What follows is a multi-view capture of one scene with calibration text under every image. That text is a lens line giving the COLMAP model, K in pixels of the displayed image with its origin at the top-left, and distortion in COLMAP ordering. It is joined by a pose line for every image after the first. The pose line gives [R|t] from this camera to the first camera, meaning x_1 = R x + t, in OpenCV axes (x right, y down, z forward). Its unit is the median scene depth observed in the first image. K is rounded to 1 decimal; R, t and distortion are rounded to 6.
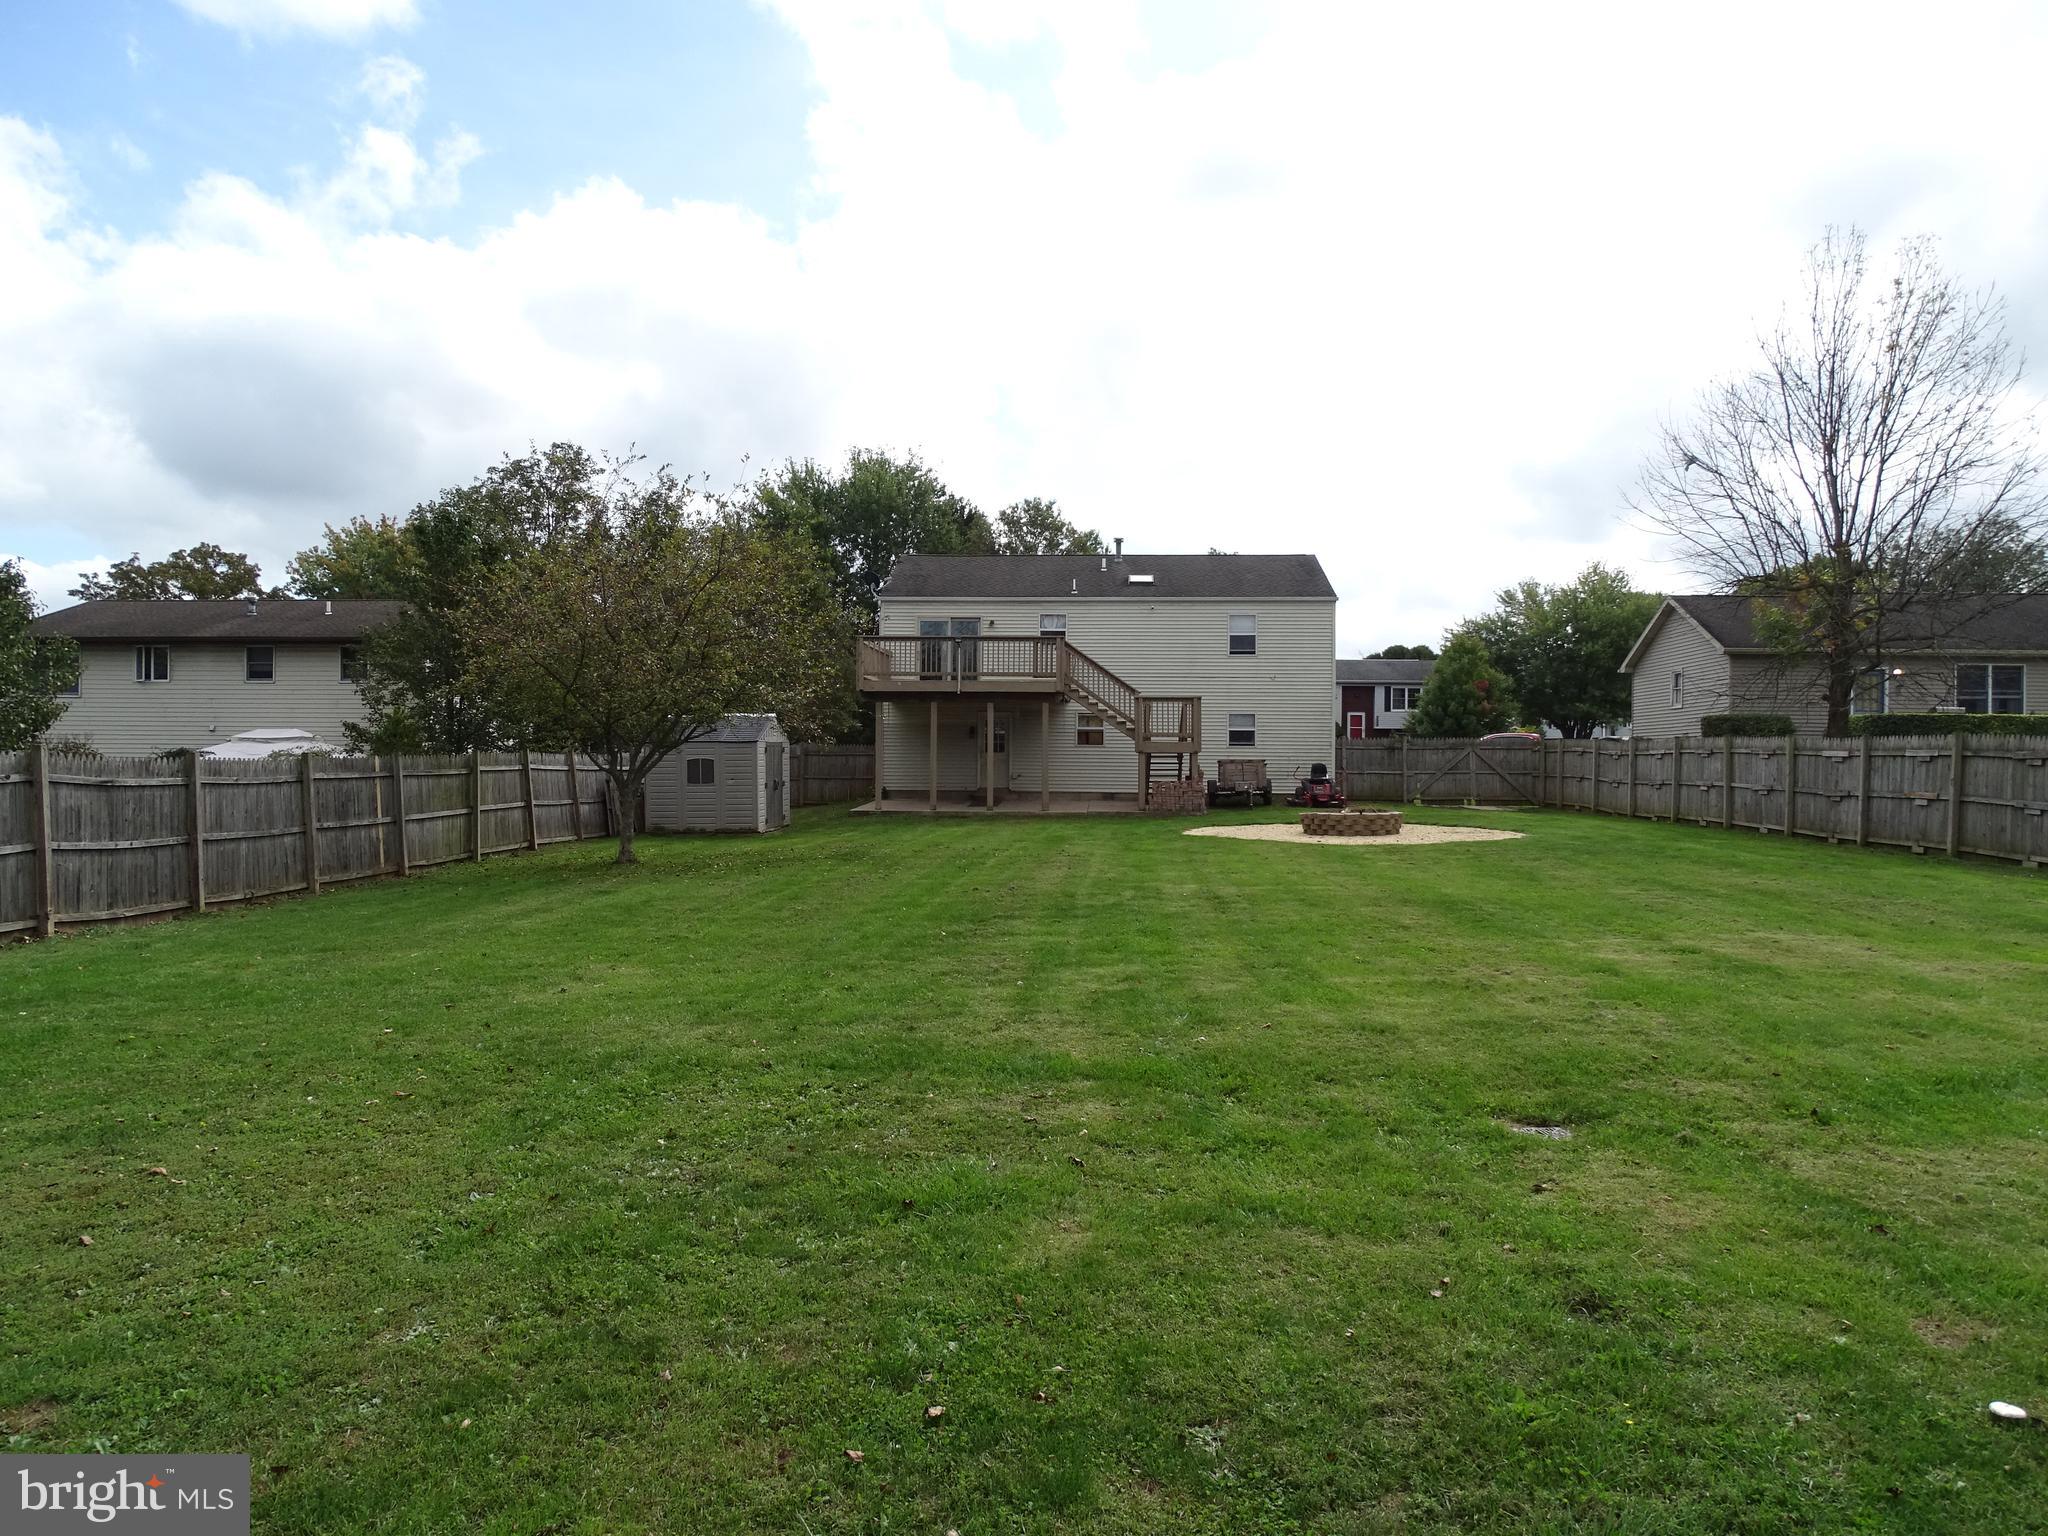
lens RADIAL K [[1453.4, 0, 1024.0], [0, 1453.4, 769.6], [0, 0, 1]] dist [0.003486, 0.008695]
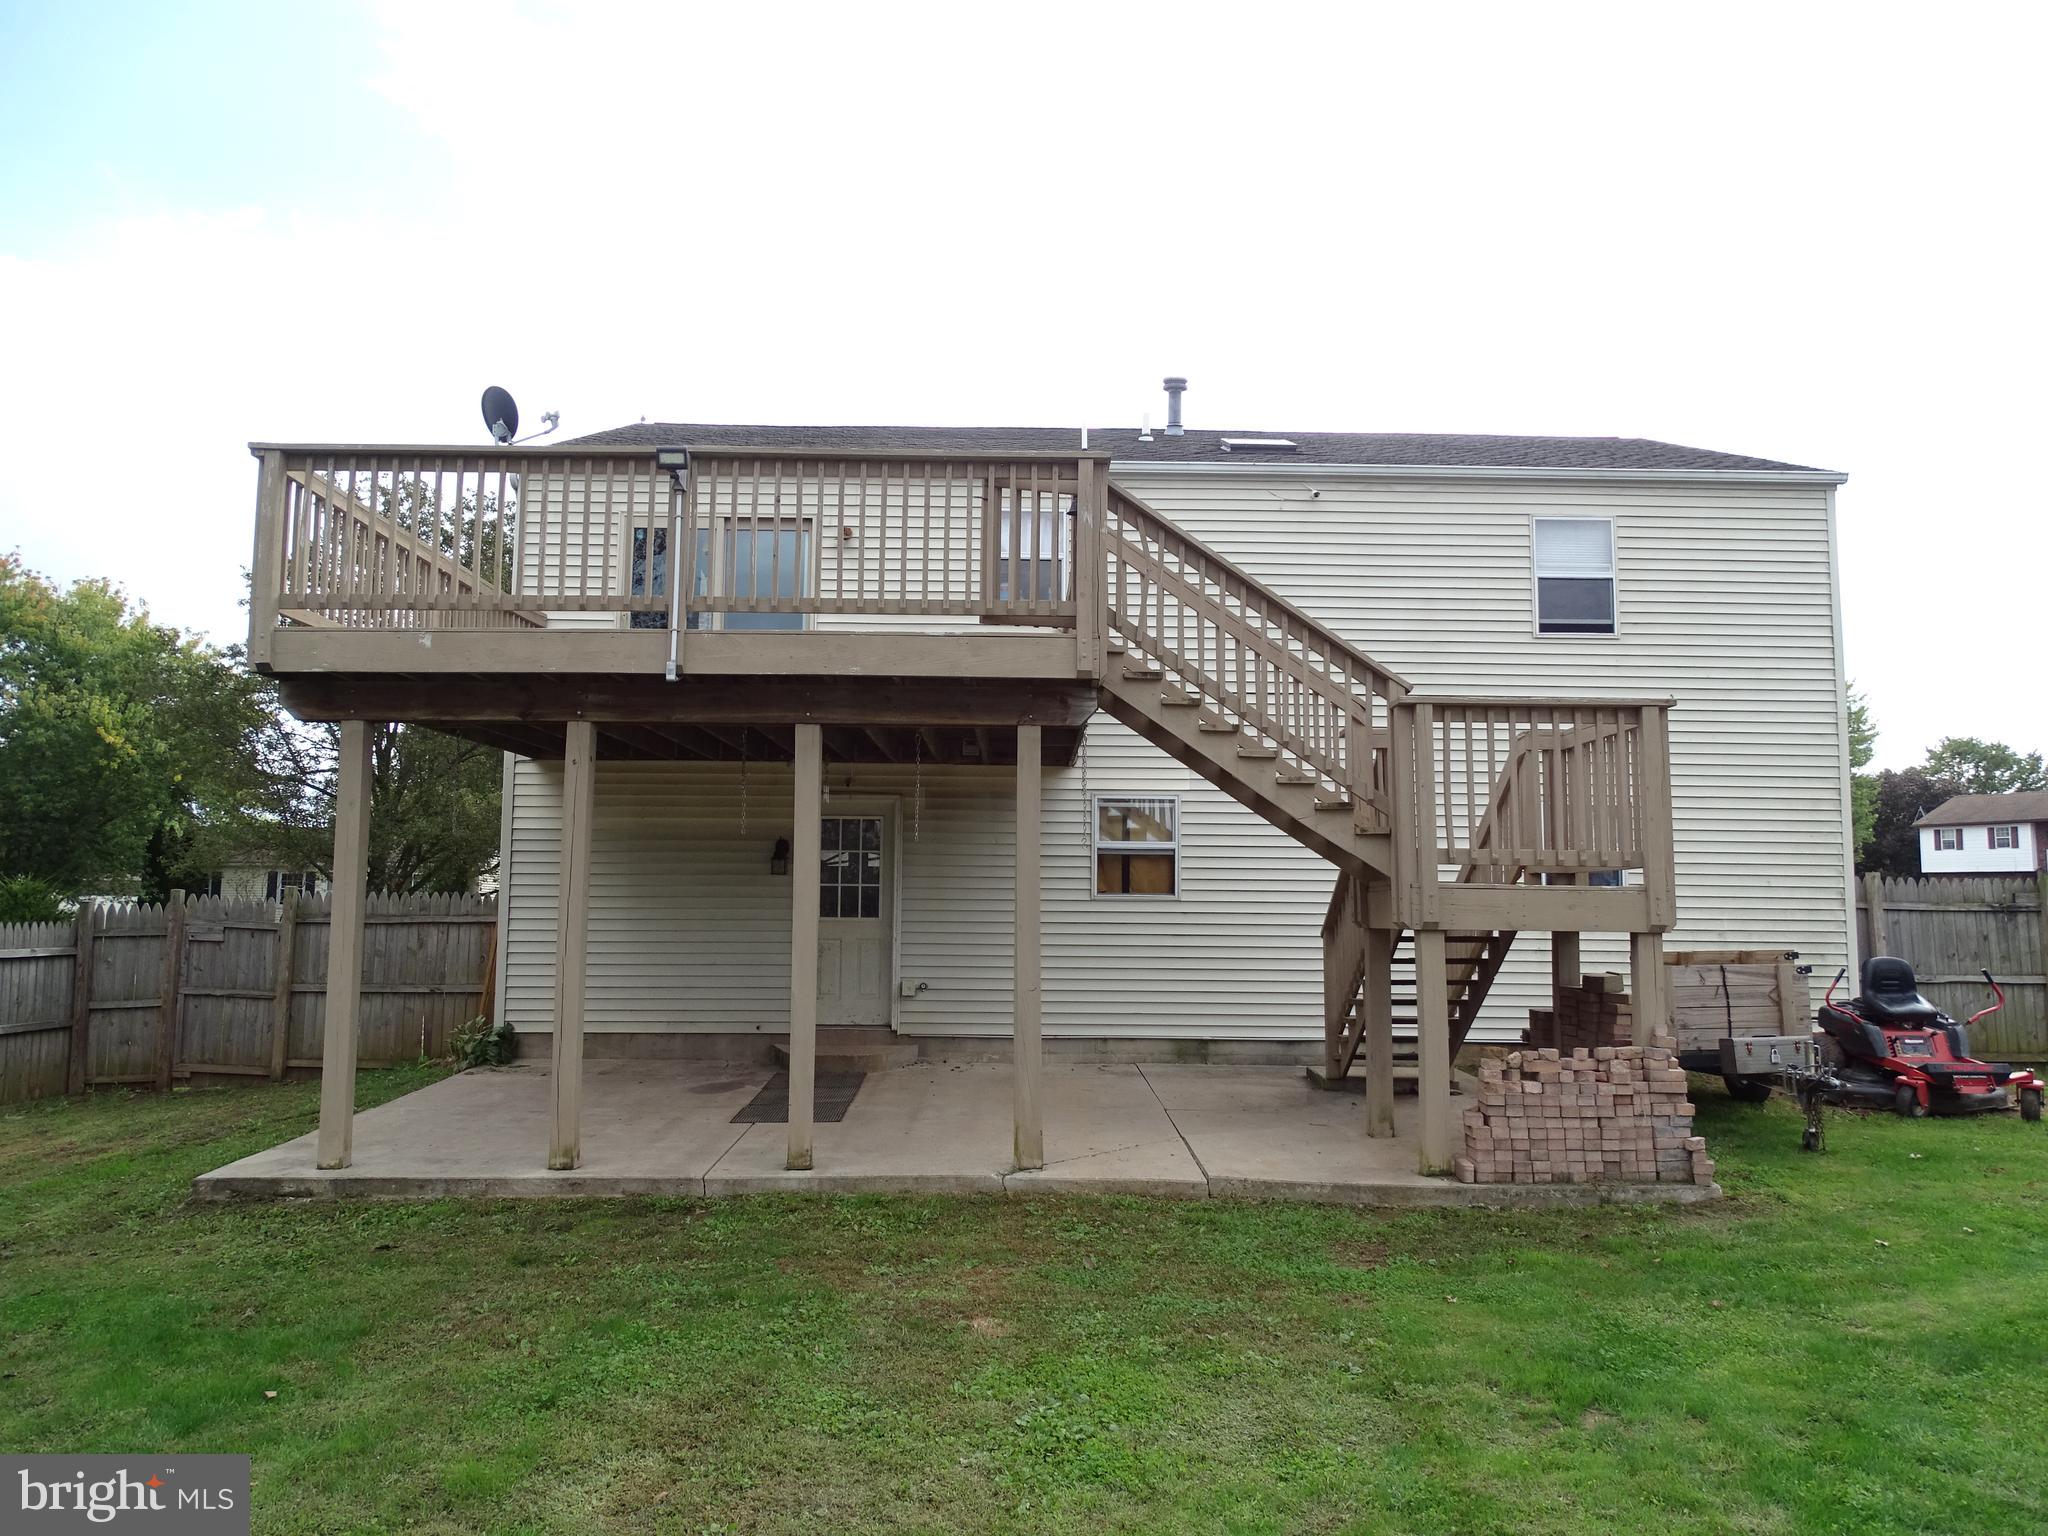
lens RADIAL K [[1453.4, 0, 1024.7], [0, 1453.4, 768.6], [0, 0, 1]] dist [0.003486, 0.008695]
pose [[0.997941, 0.008001, 0.063642, -0.001669], [-0.001296, 0.994502, -0.104711, -0.011232], [-0.064130, 0.104413, 0.992464, 0.696644]]
